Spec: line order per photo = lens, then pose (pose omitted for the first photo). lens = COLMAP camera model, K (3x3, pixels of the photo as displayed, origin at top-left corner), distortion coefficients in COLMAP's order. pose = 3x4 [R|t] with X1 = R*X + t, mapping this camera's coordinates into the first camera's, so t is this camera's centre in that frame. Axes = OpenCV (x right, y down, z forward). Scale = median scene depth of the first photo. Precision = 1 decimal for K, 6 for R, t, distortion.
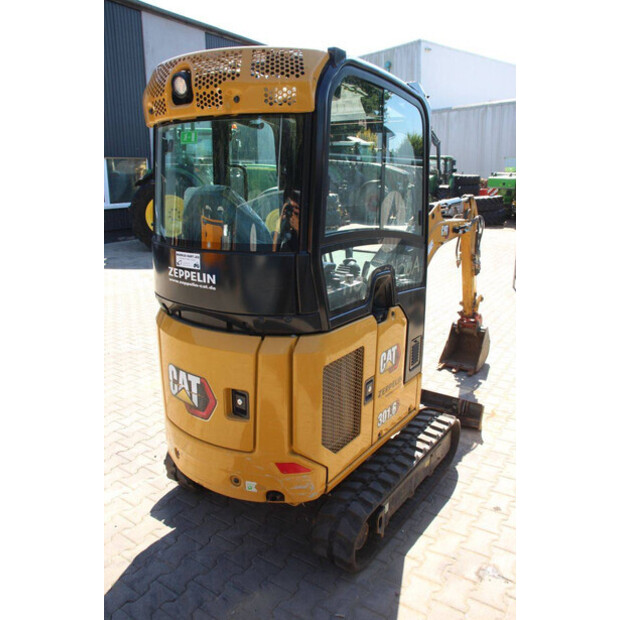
lens RADIAL K [[505.9, 0, 310.0], [0, 505.9, 310.0], [0, 0, 1]] dist [-0.186414, 0.167583]
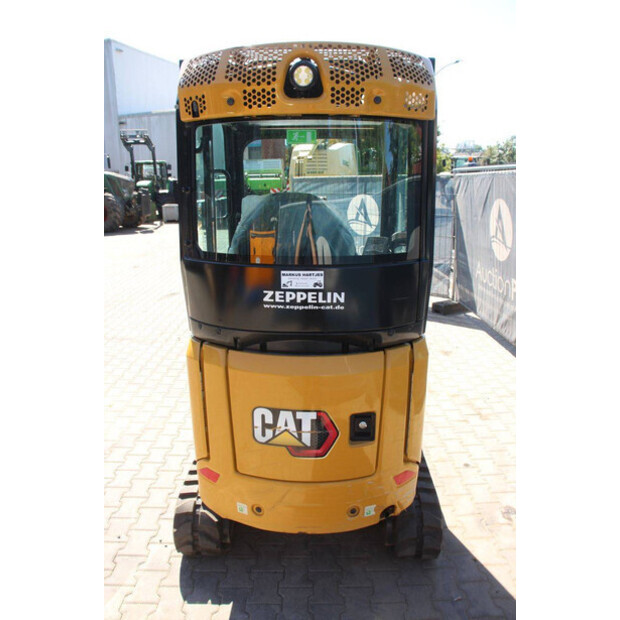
lens RADIAL K [[505.9, 0, 310.0], [0, 505.9, 310.0], [0, 0, 1]] dist [-0.186414, 0.167583]
pose [[0.831136, -0.144127, 0.537067, -0.691558], [0.148686, 0.988261, 0.035110, -0.075433], [-0.535823, 0.050673, 0.842809, 0.260368]]
